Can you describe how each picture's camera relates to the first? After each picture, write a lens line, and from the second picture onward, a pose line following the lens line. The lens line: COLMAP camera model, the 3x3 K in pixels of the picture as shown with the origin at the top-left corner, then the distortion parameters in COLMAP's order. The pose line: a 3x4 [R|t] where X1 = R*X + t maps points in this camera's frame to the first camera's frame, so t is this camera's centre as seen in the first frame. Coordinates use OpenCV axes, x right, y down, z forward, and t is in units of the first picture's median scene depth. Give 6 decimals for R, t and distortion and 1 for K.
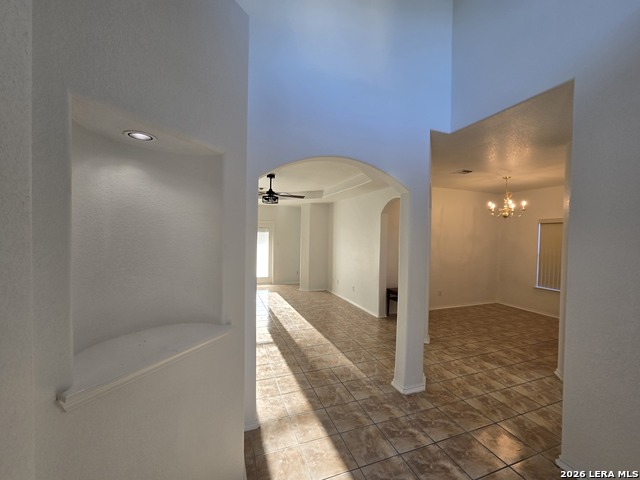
lens RADIAL K [[259.8, 0, 318.5], [0, 259.8, 241.7], [0, 0, 1]] dist [-0.012131, 0.000144]
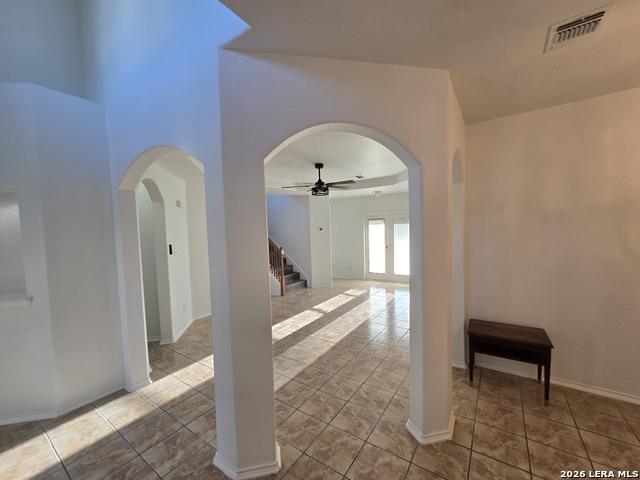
lens RADIAL K [[259.8, 0, 320.2], [0, 259.8, 237.2], [0, 0, 1]] dist [-0.012131, 0.000144]
pose [[0.605044, 0.011988, -0.796102, 0.644877], [0.001362, 0.999870, 0.016091, -0.014655], [0.796191, -0.010820, 0.604948, 0.501996]]
